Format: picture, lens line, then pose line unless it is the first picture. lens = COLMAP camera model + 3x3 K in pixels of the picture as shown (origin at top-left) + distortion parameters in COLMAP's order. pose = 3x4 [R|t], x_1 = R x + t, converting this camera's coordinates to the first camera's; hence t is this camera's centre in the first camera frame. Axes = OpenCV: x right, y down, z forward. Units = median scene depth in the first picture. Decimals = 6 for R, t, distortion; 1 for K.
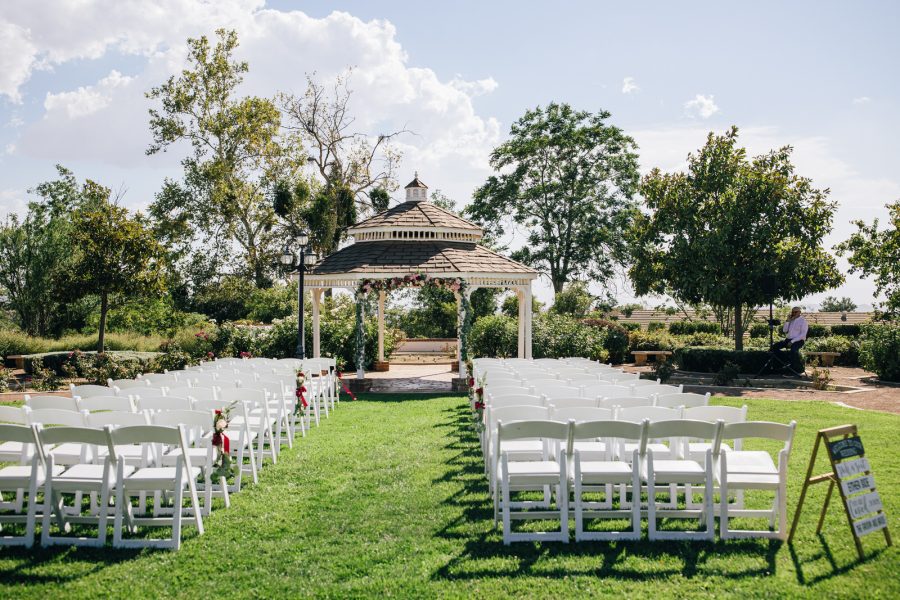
lens RADIAL K [[880.3, 0, 455.6], [0, 880.3, 296.6], [0, 0, 1]] dist [0.003545, 0.000000]
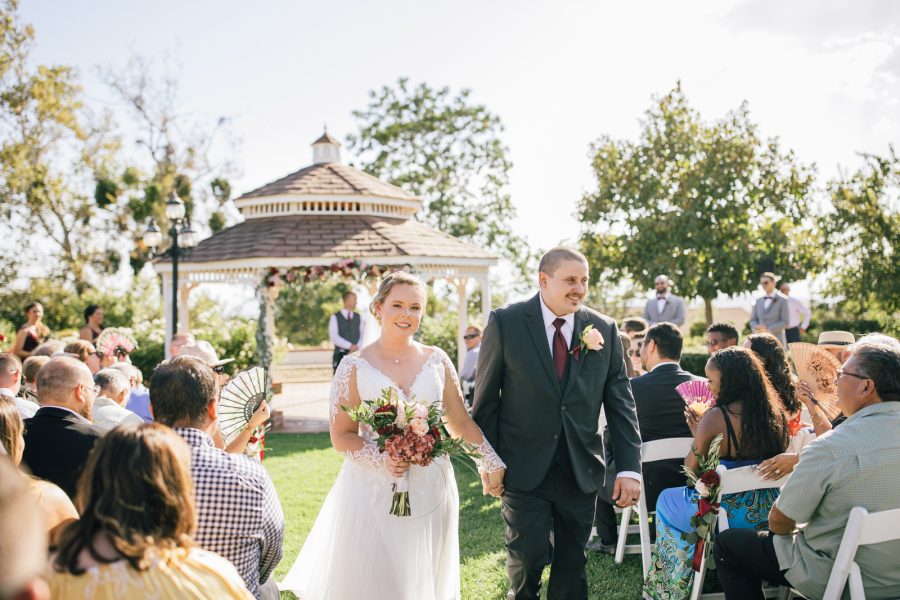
lens RADIAL K [[880.3, 0, 457.4], [0, 880.3, 300.6], [0, 0, 1]] dist [0.003545, 0.000000]
pose [[0.980294, -0.019430, 0.196586, -0.081982], [0.018986, 0.999811, 0.004141, 0.005212], [-0.196630, -0.000327, 0.980478, 0.250369]]
